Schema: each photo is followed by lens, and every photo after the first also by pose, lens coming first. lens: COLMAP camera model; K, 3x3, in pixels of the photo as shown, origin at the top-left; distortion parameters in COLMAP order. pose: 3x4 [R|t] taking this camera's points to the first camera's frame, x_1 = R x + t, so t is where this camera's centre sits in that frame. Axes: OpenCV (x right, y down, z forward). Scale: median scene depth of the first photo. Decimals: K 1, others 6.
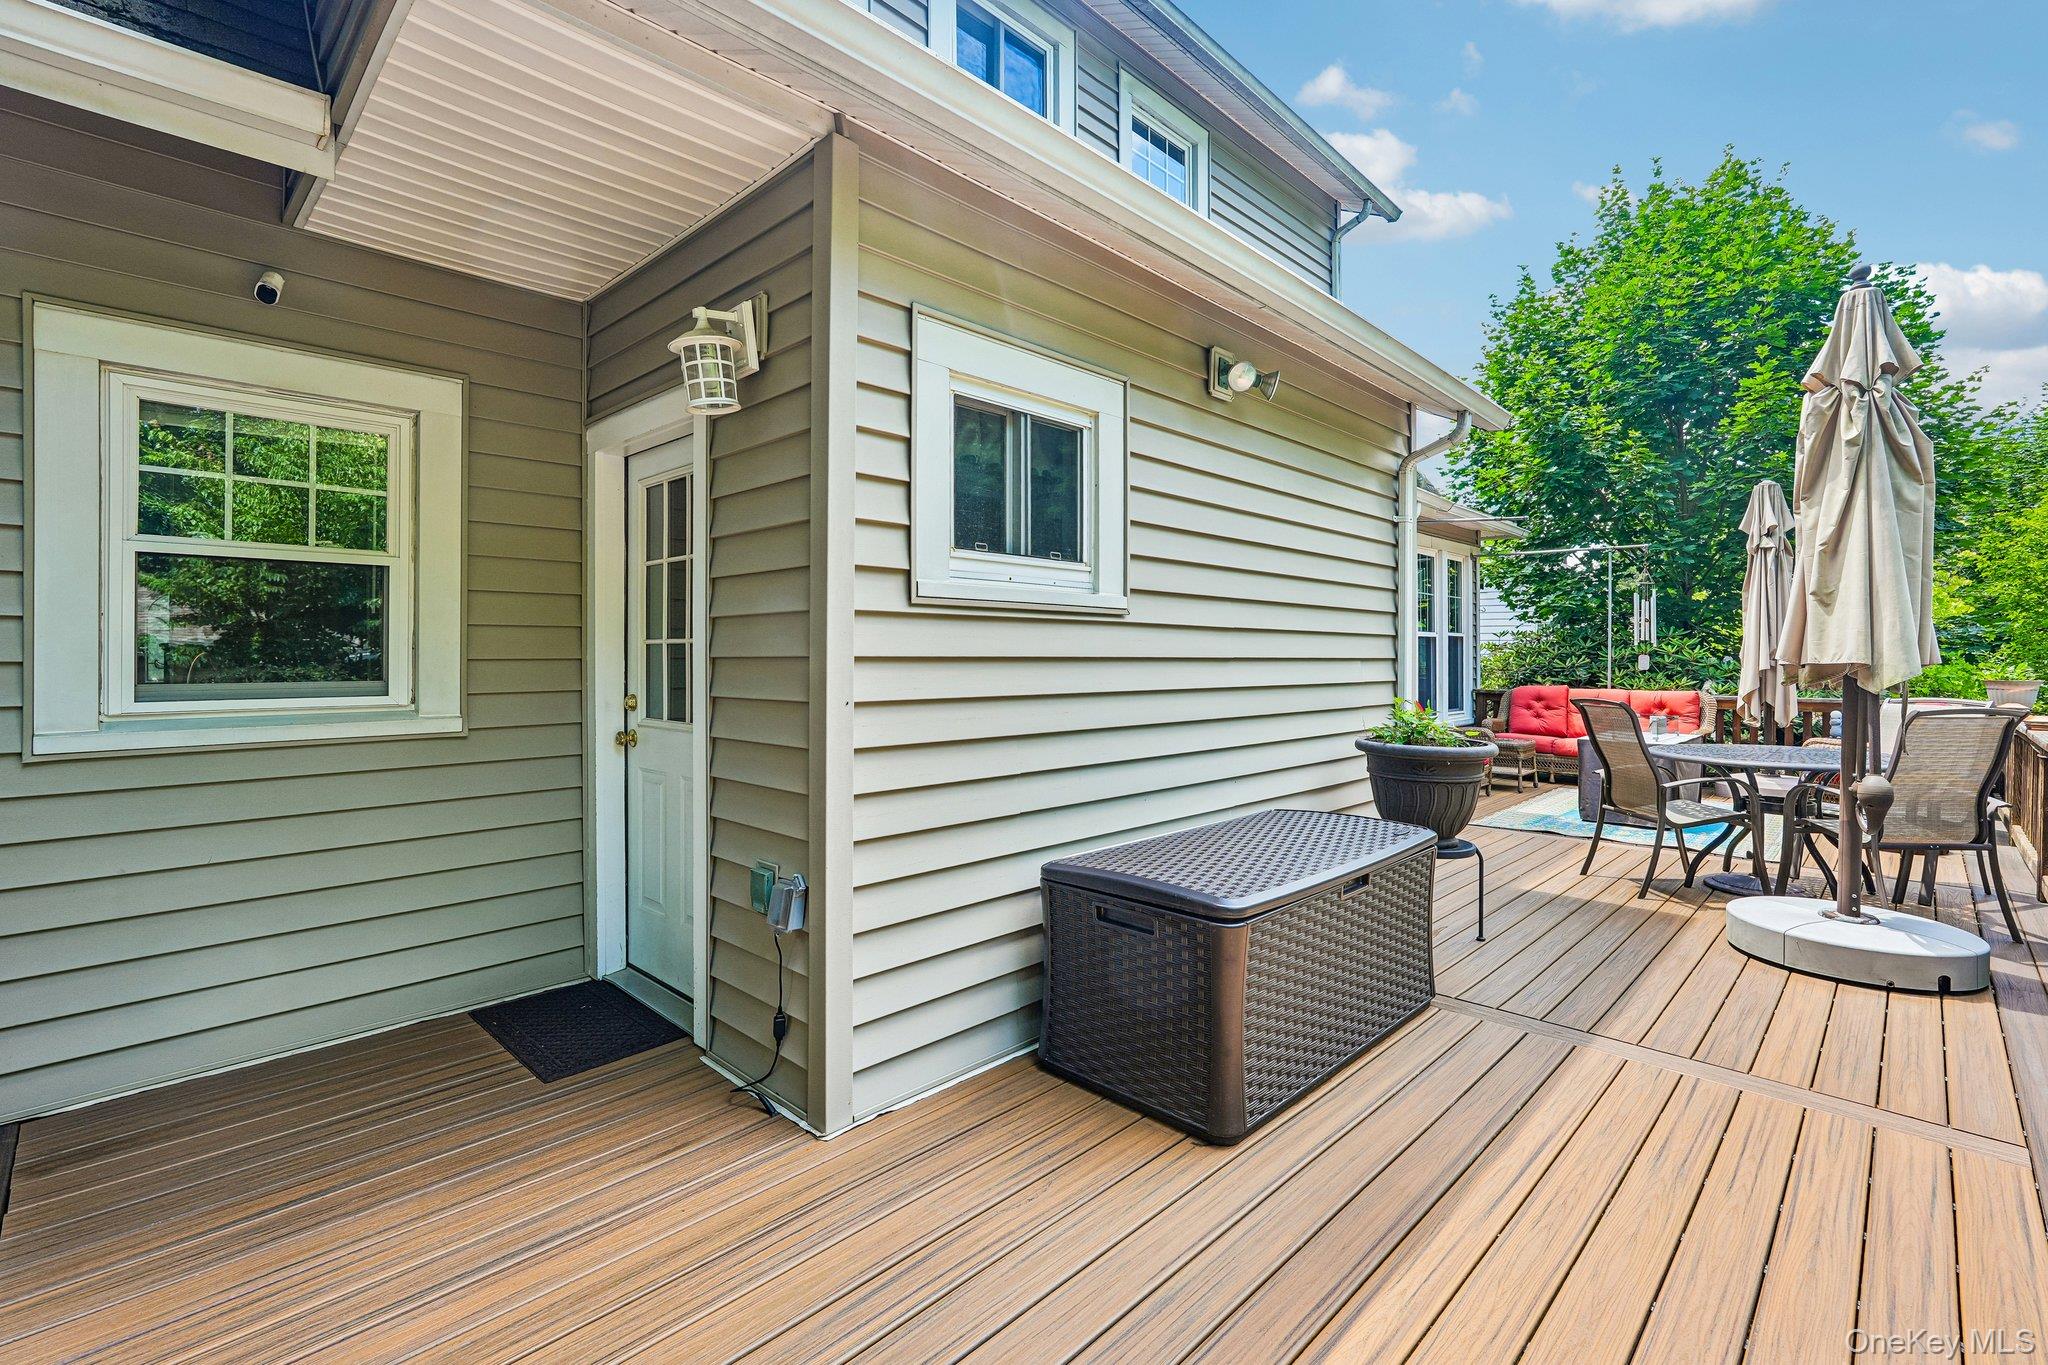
lens RADIAL K [[904.5, 0, 1024.0], [0, 904.5, 682.5], [0, 0, 1]] dist [-0.000396, 0.014701]
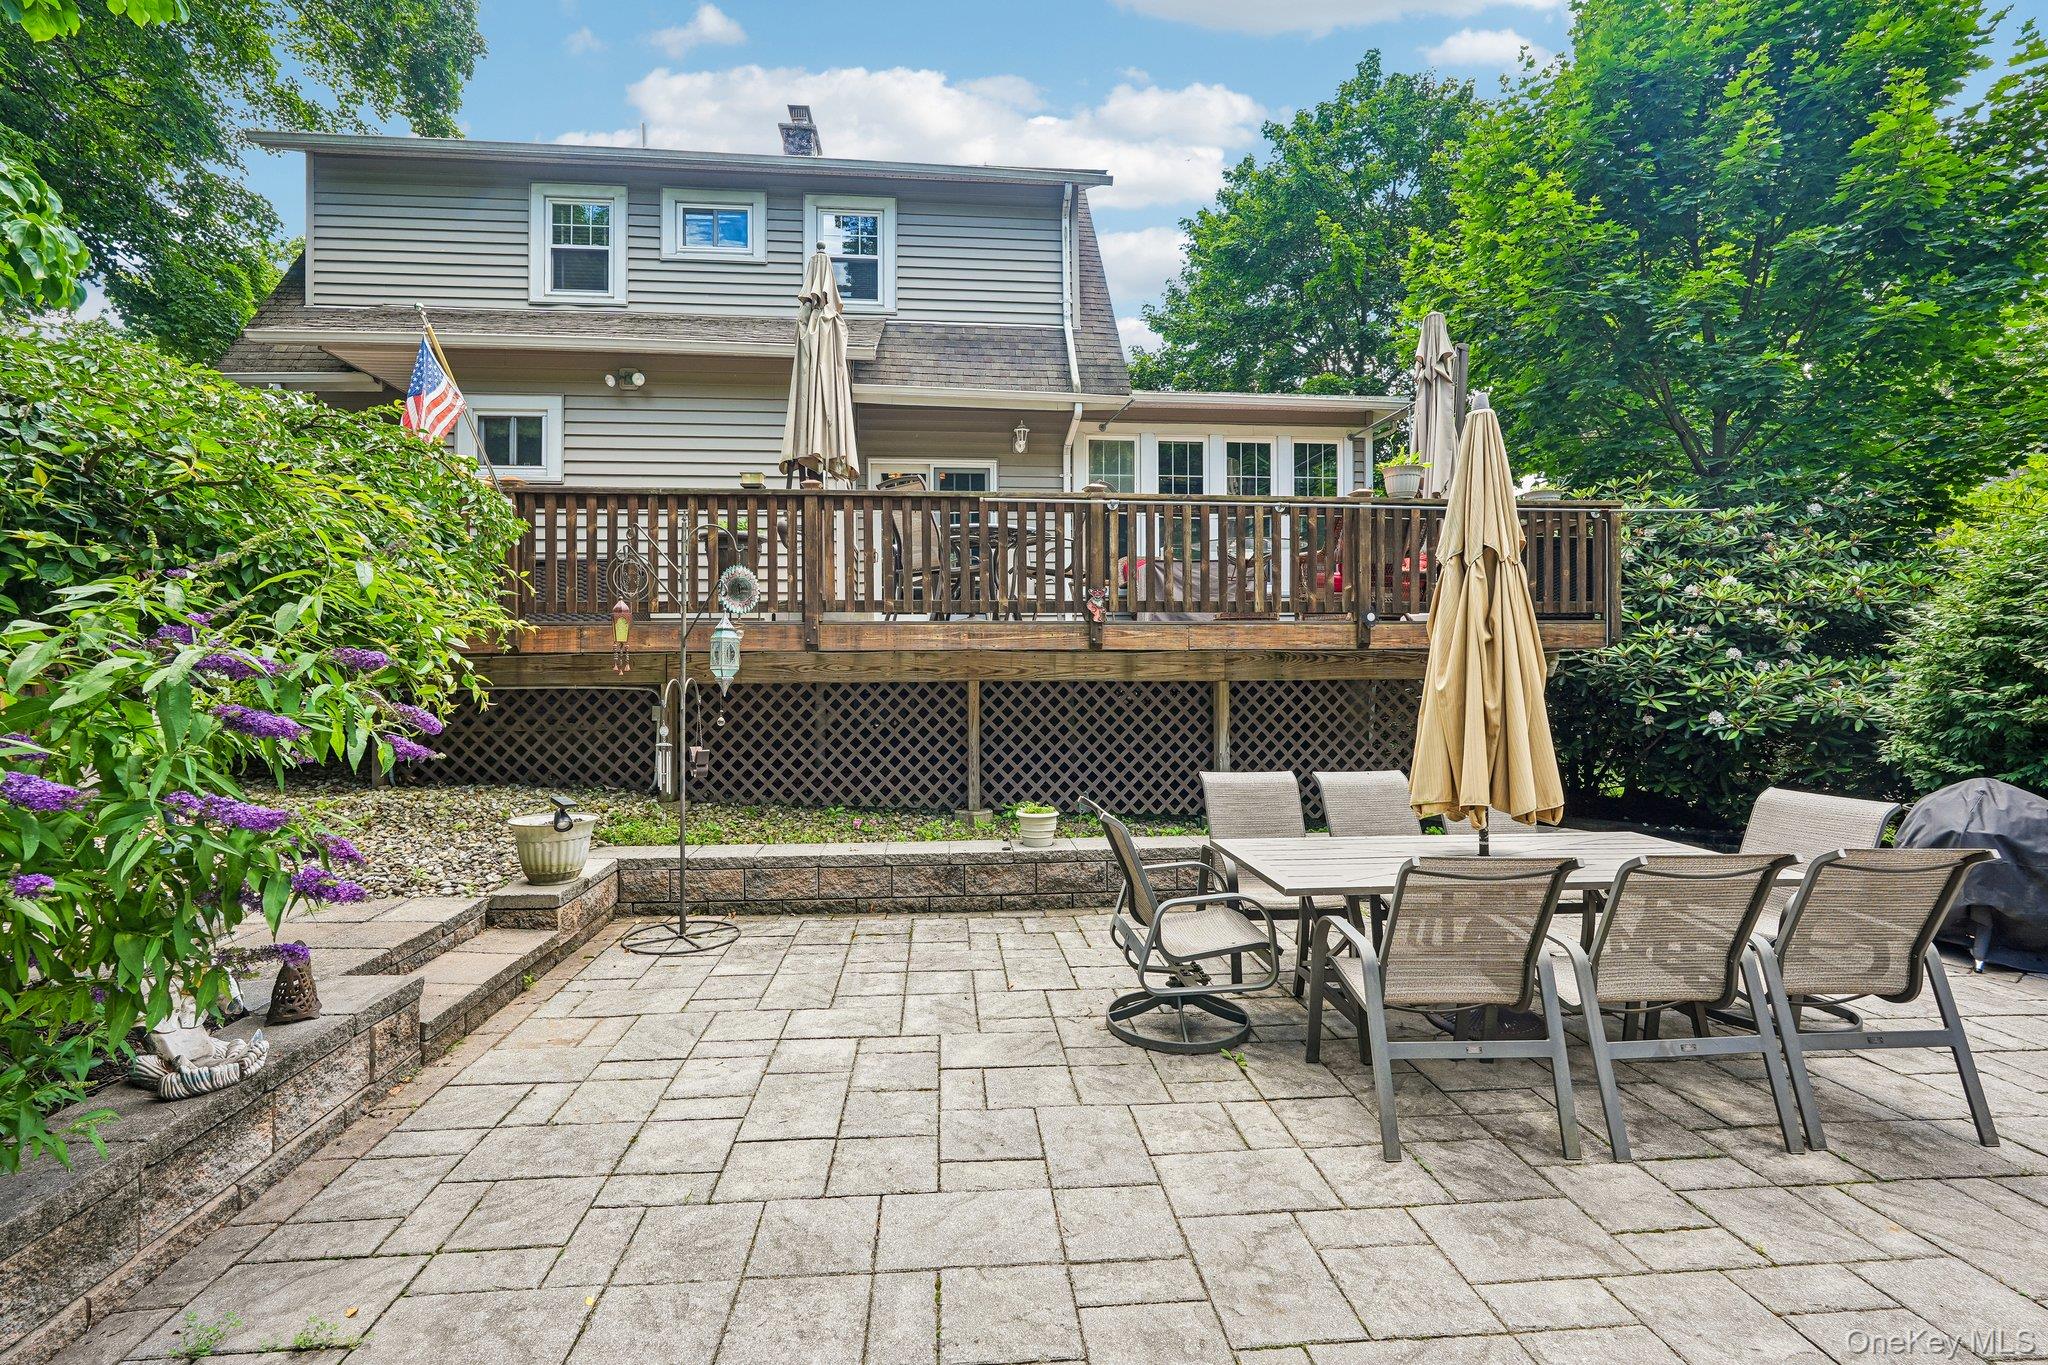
lens RADIAL K [[936.0, 0, 1024.0], [0, 936.0, 682.5], [0, 0, 1]] dist [-0.004164, 0.000293]
pose [[0.755988, 0.009382, -0.654518, 2.924131], [-0.011926, 0.999929, 0.000559, 0.487043], [0.654477, 0.007383, 0.756046, -0.166697]]
